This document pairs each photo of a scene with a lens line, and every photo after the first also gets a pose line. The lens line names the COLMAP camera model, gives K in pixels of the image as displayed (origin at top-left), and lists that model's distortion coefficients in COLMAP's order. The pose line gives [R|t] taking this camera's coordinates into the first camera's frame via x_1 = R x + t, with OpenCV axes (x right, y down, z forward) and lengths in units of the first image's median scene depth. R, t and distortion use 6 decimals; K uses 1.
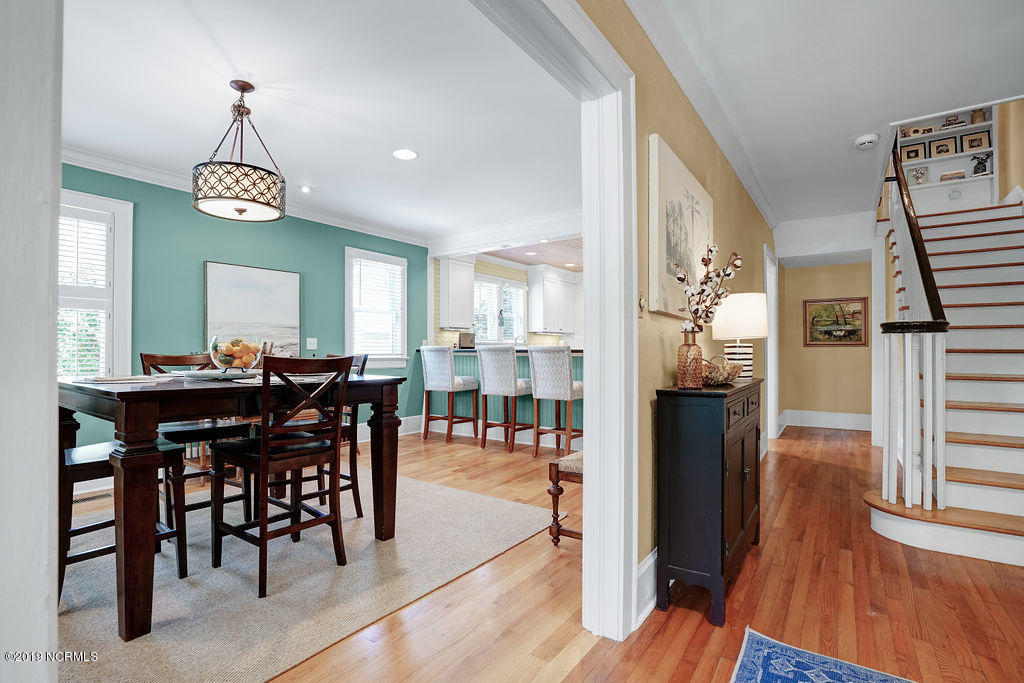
lens RADIAL K [[489.2, 0, 509.1], [0, 489.2, 344.1], [0, 0, 1]] dist [-0.042037, 0.004515]
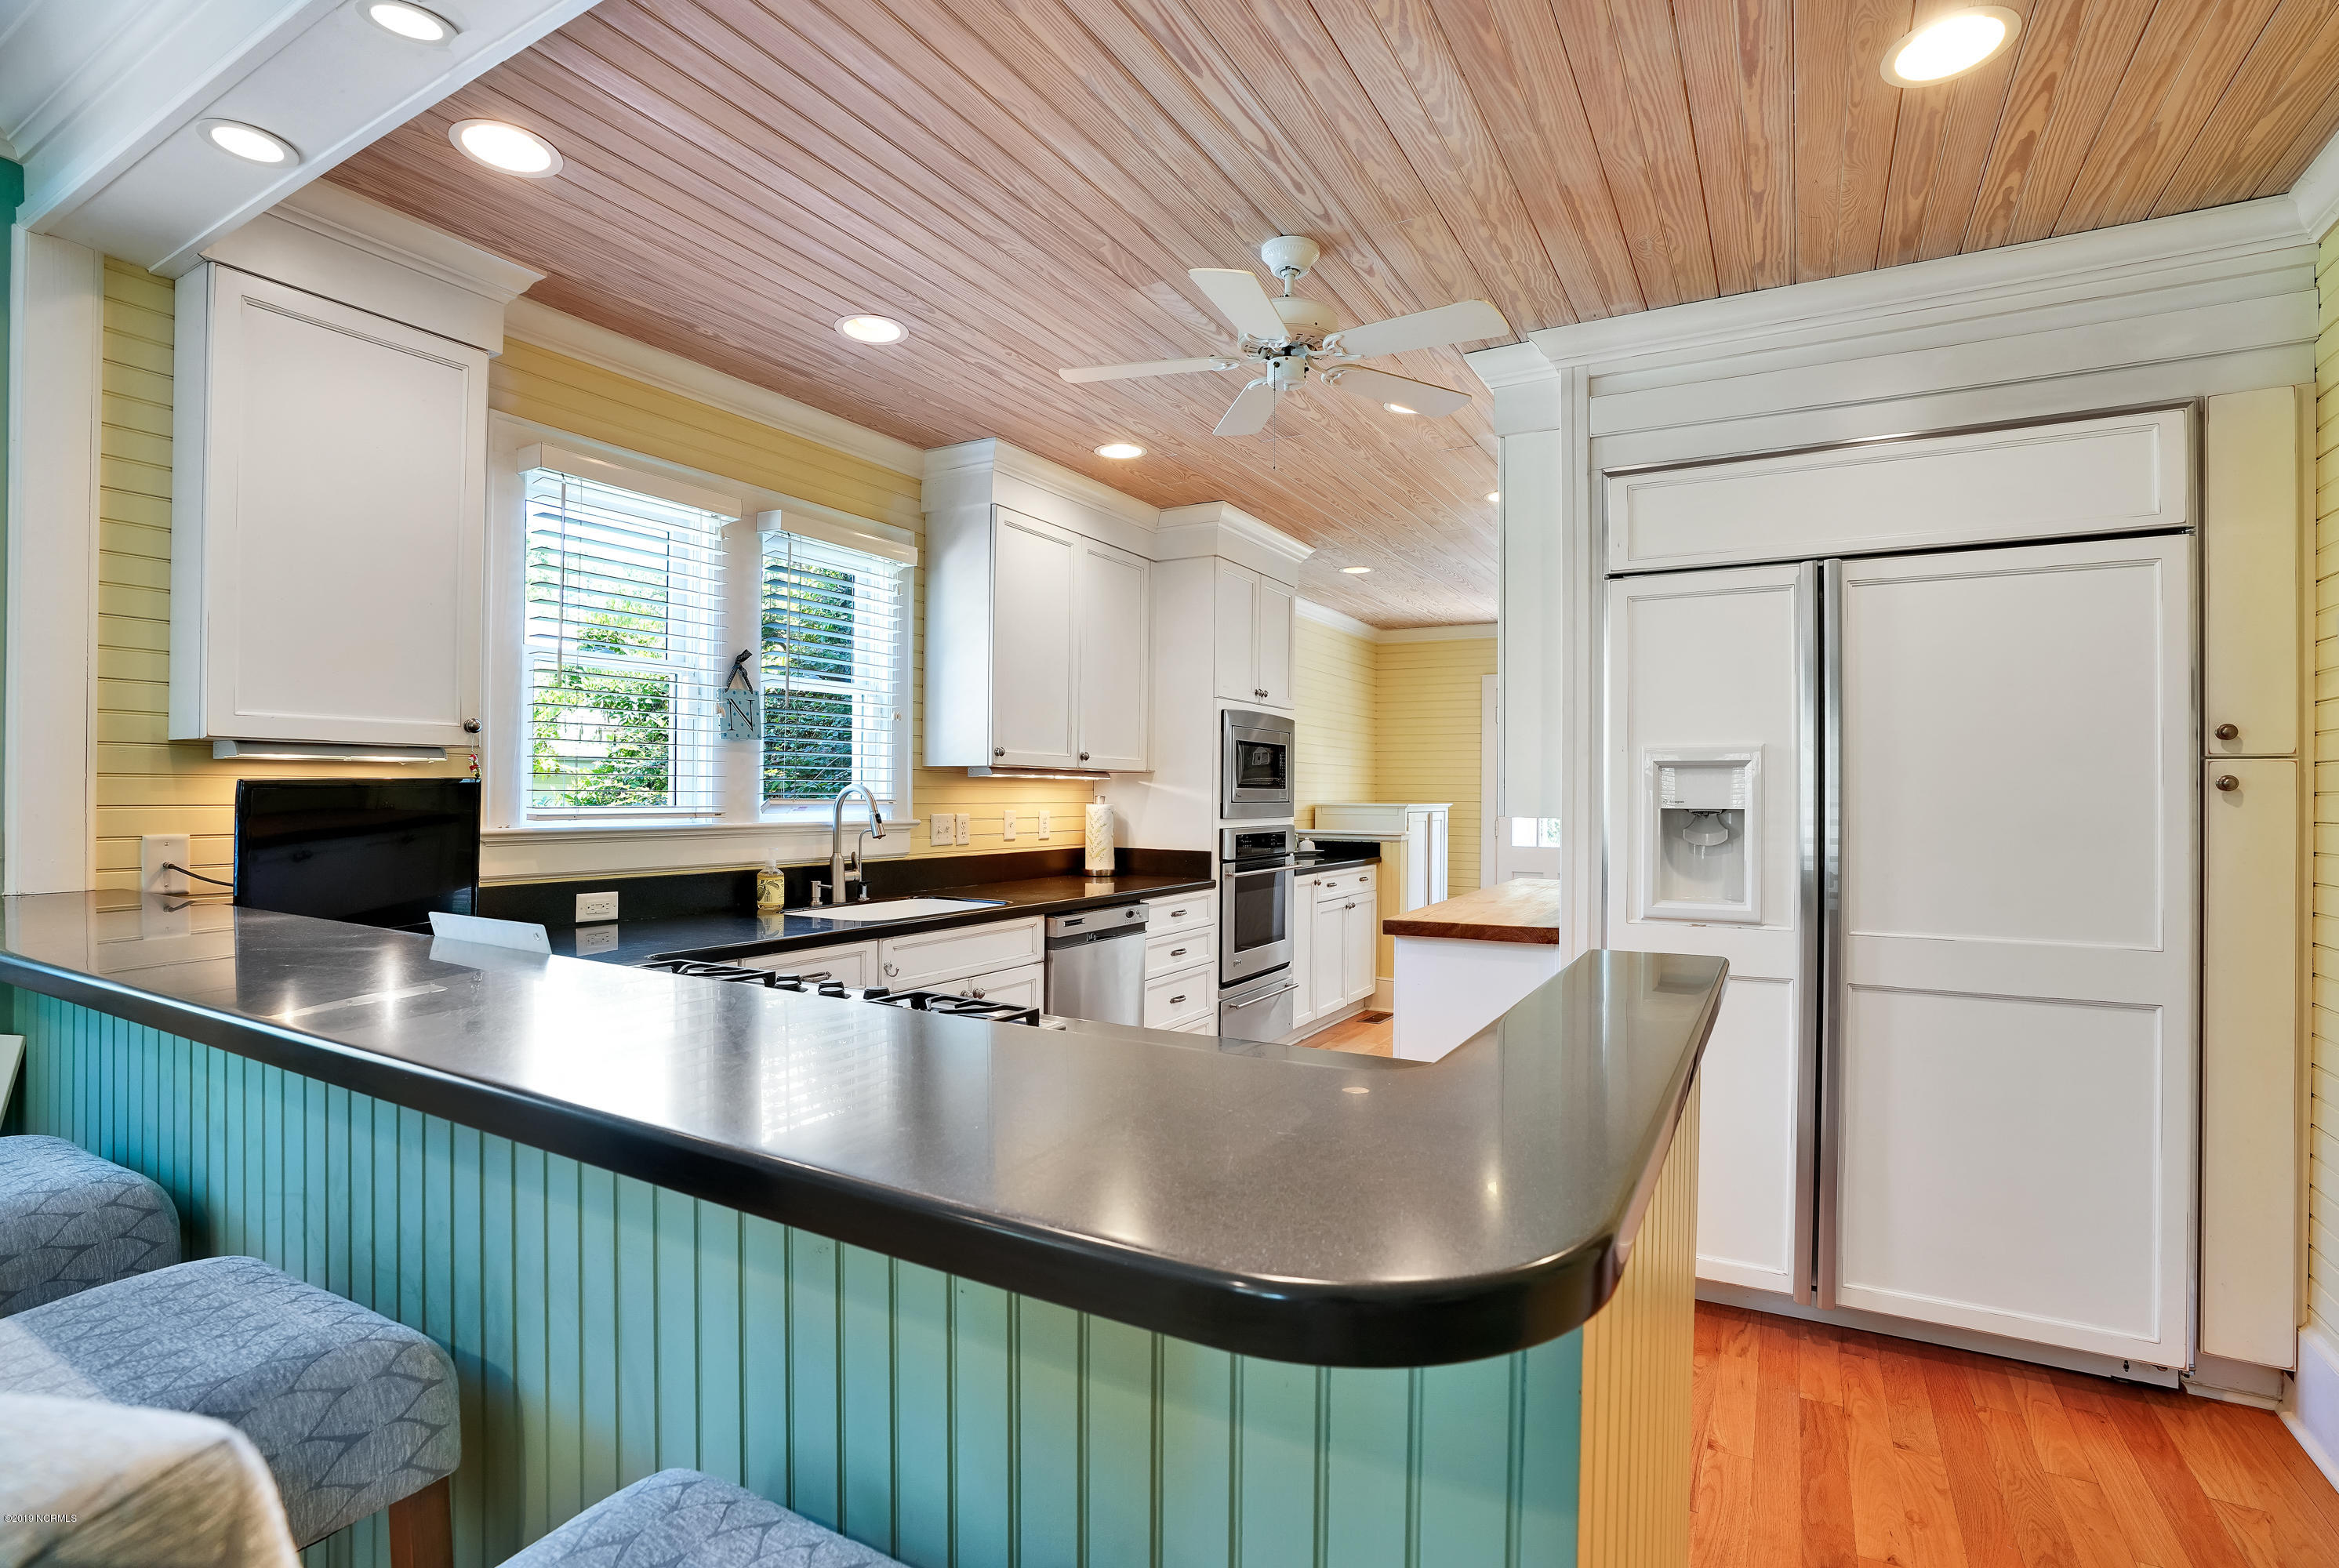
lens RADIAL K [[1133.7, 0, 1164.9], [0, 1133.7, 788.8], [0, 0, 1]] dist [-0.012153, 0.000703]
pose [[0.995732, 0.008924, 0.091857, 0.135494], [-0.009521, 0.999936, 0.006072, -0.026330], [-0.091797, -0.006921, 0.995754, 0.692380]]
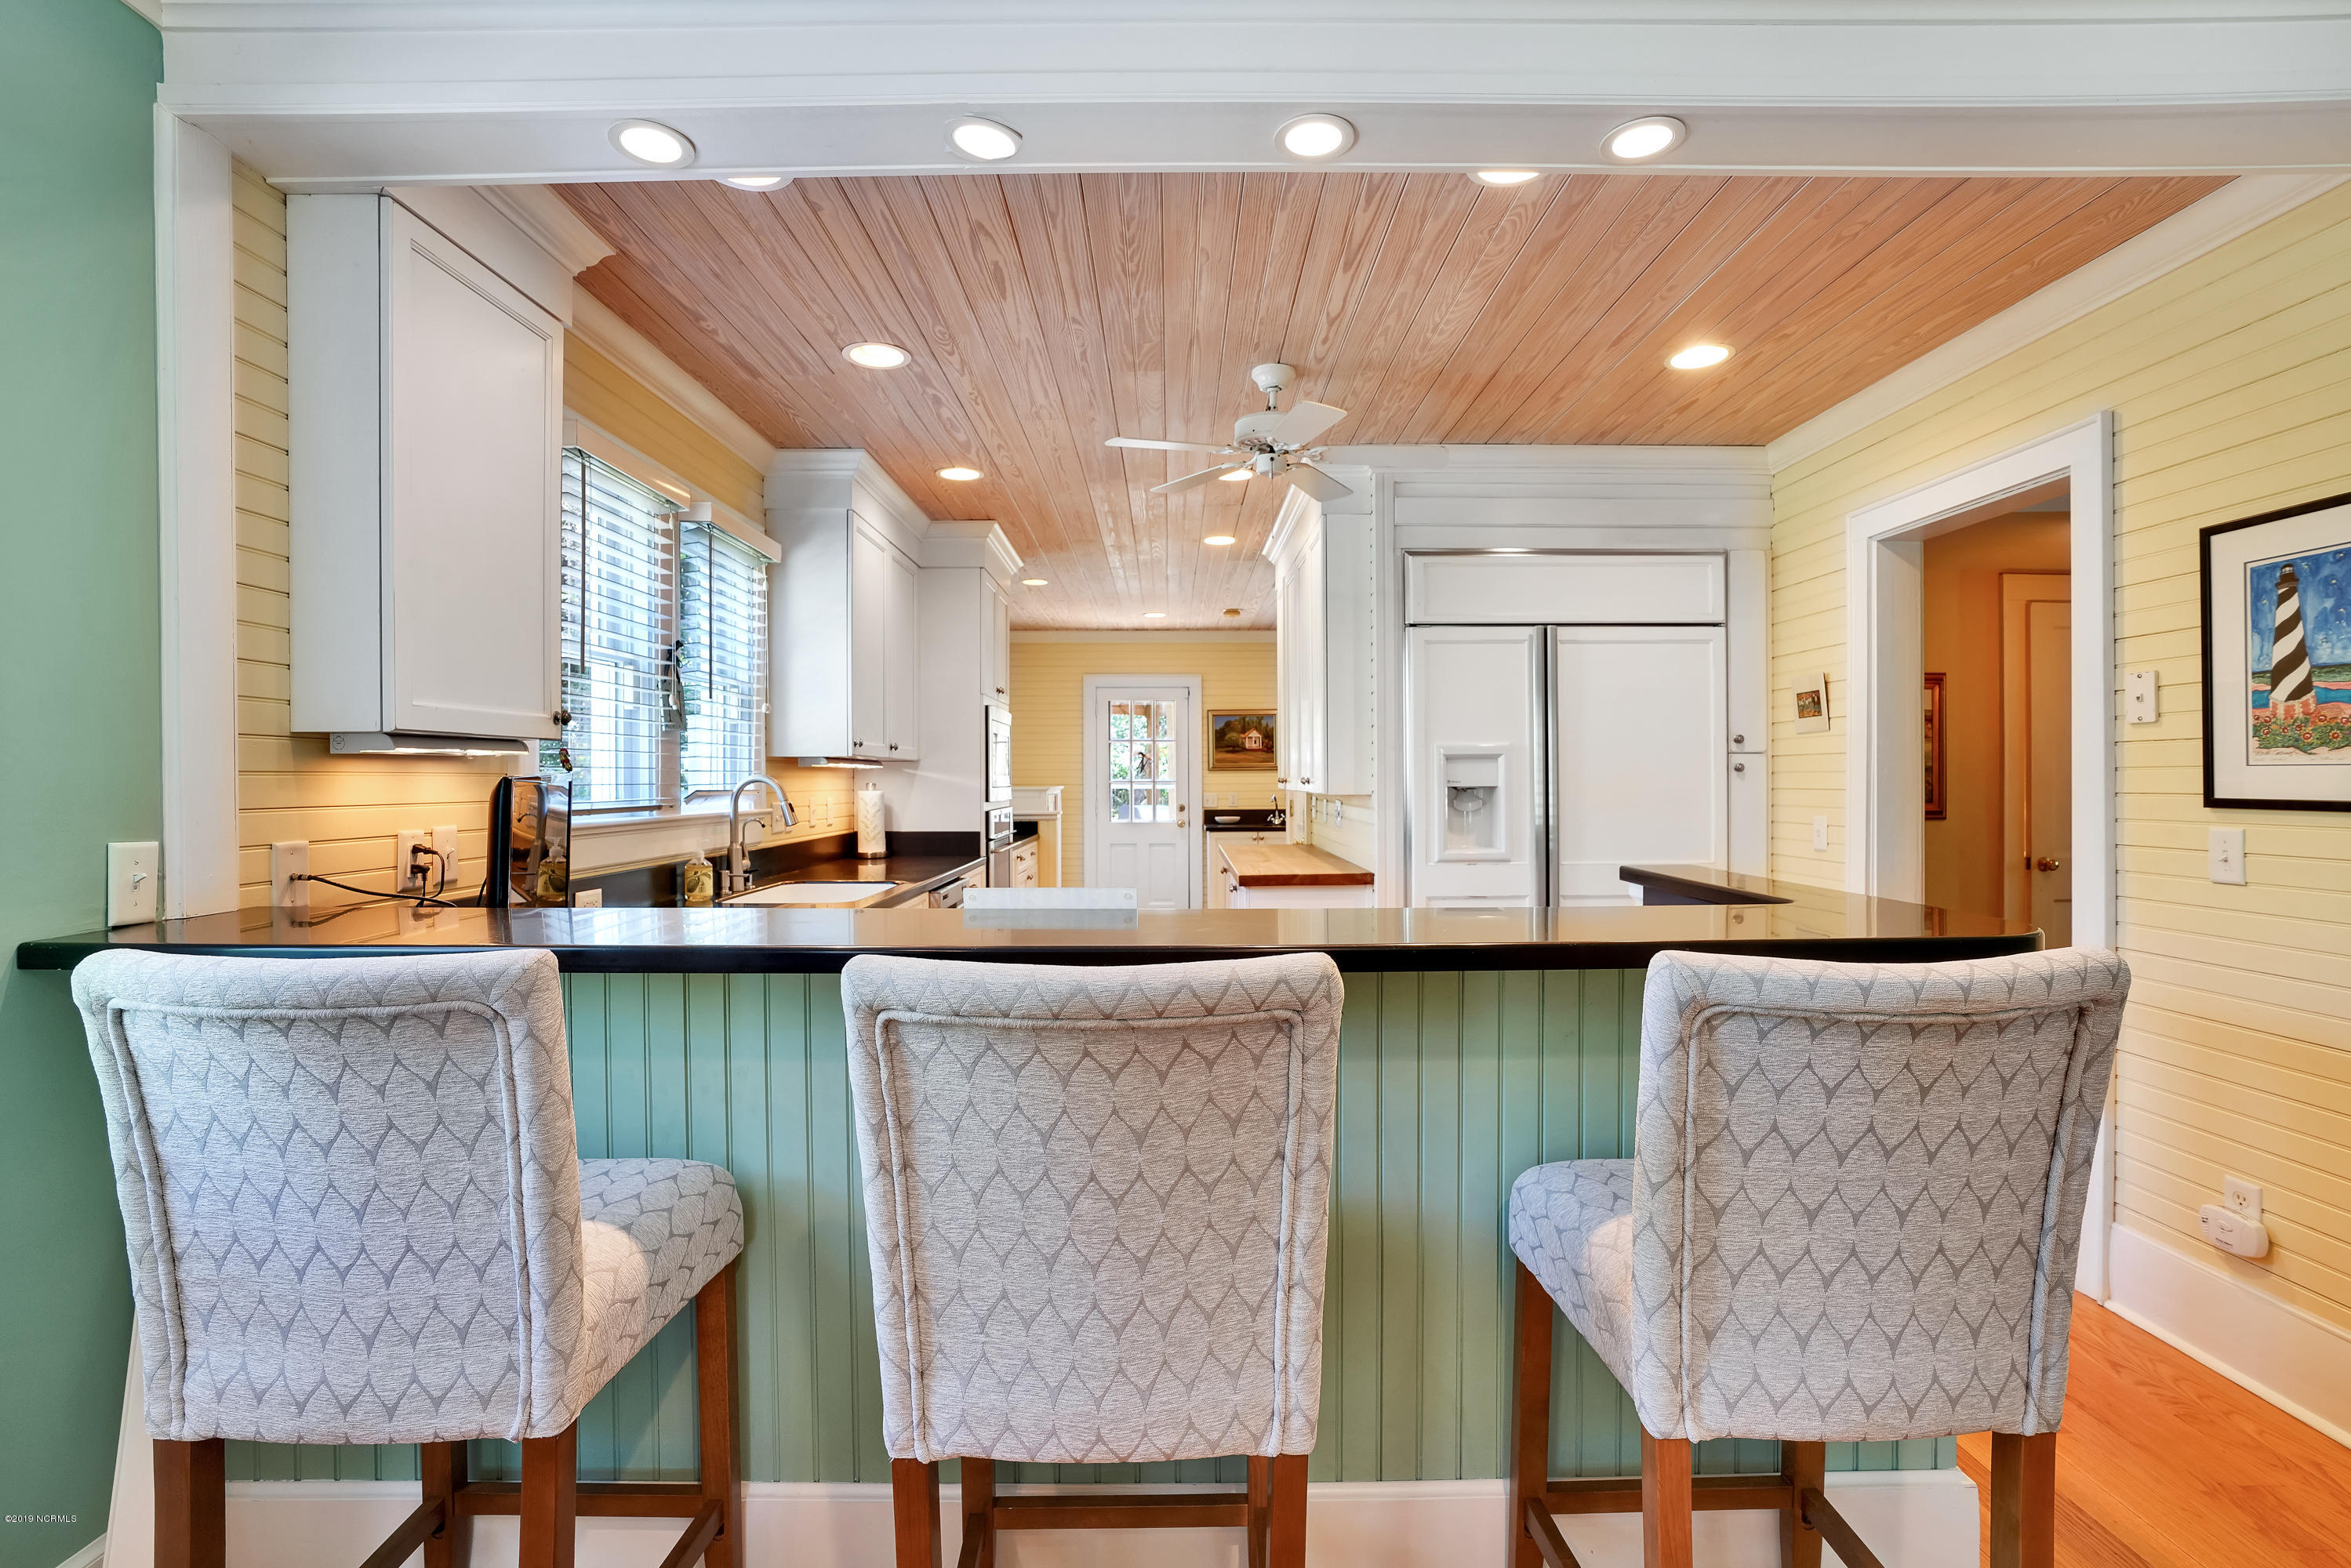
lens RADIAL K [[1076.3, 0, 1167.7], [0, 1076.3, 783.8], [0, 0, 1]] dist [-0.004303, 0.000420]
pose [[0.823462, -0.005050, 0.567349, -0.122740], [-0.002890, 0.999910, 0.013095, -0.026927], [-0.567364, -0.012423, 0.823373, 0.697781]]
